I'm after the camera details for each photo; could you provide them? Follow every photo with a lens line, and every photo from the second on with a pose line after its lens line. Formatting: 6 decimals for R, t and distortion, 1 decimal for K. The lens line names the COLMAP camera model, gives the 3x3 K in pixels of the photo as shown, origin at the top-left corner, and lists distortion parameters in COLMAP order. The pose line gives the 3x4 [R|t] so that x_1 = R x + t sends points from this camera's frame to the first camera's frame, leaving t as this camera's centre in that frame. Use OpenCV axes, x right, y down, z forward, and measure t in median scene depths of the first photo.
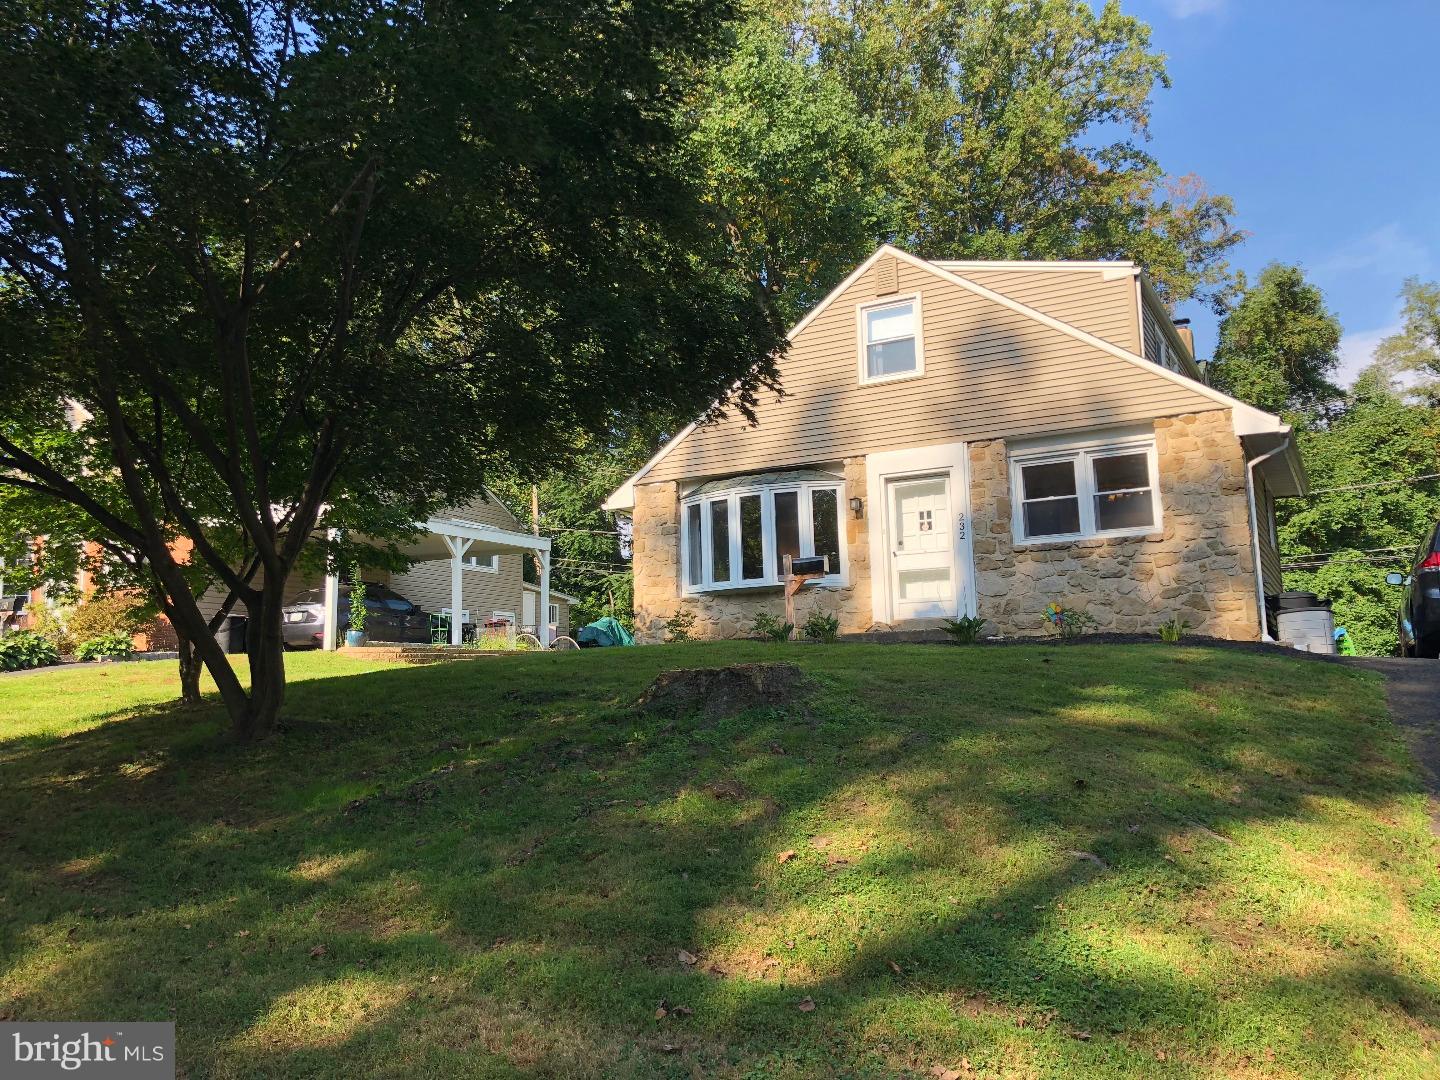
lens RADIAL K [[1180.8, 0, 720.4], [0, 1180.8, 526.2], [0, 0, 1]] dist [0.085631, -0.145462]
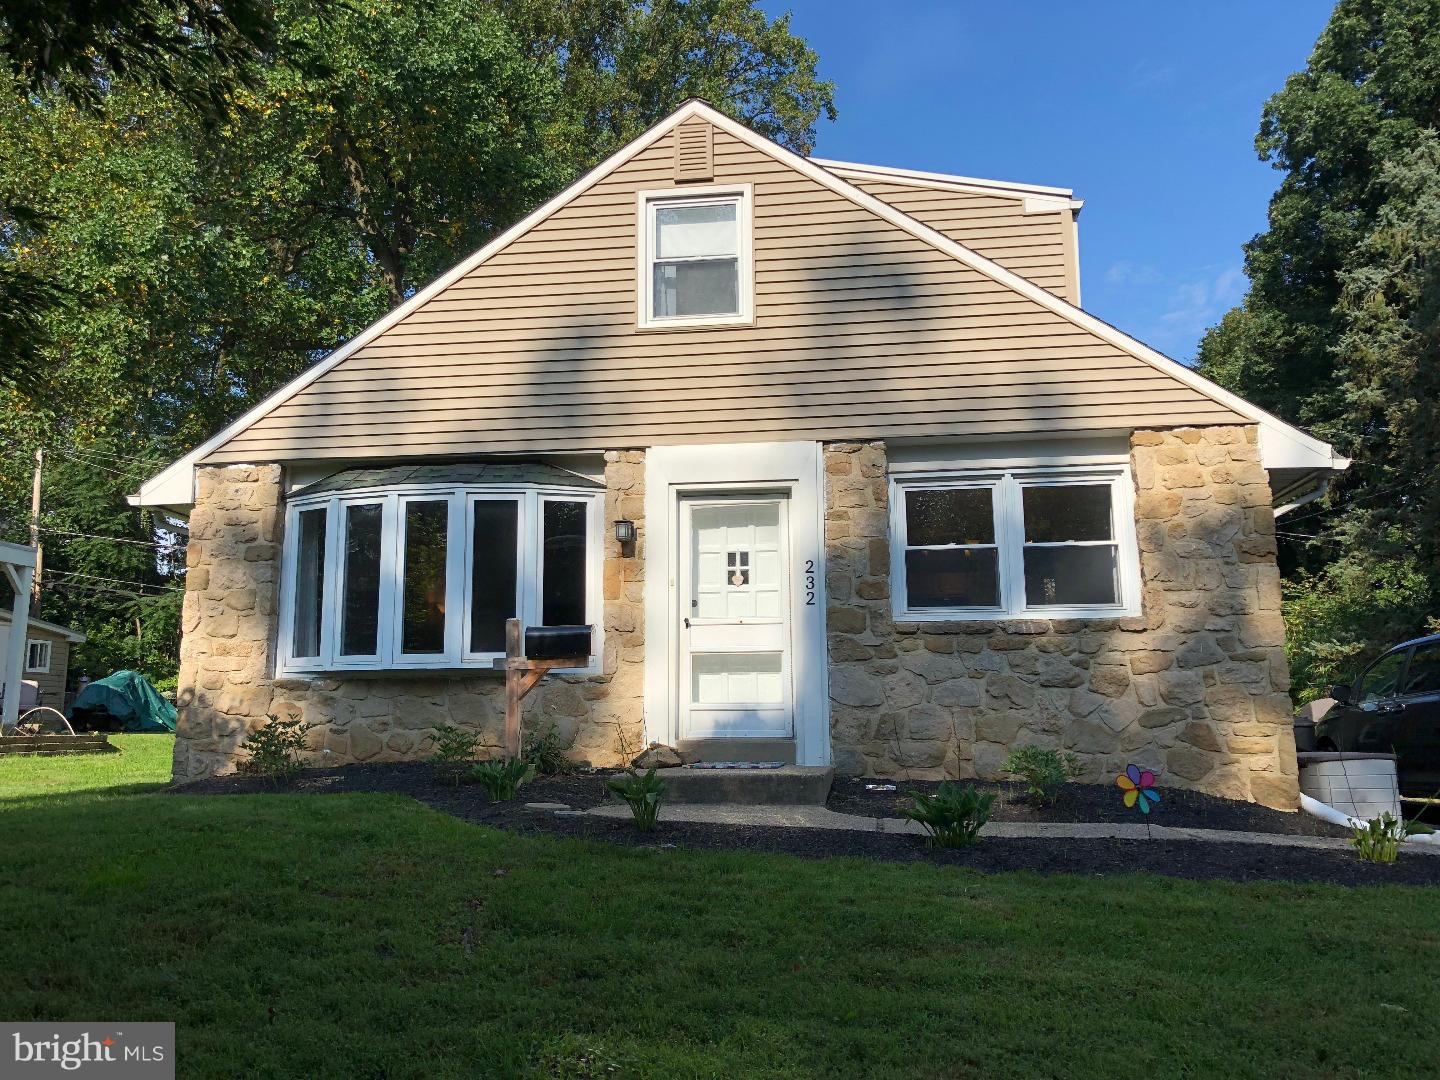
lens RADIAL K [[1180.8, 0, 720.4], [0, 1180.8, 526.2], [0, 0, 1]] dist [0.085631, -0.145462]
pose [[0.935139, 0.077420, 0.345718, -0.039442], [-0.068111, 0.996915, -0.039015, -0.002061], [-0.347672, 0.012937, 0.937527, 0.452003]]
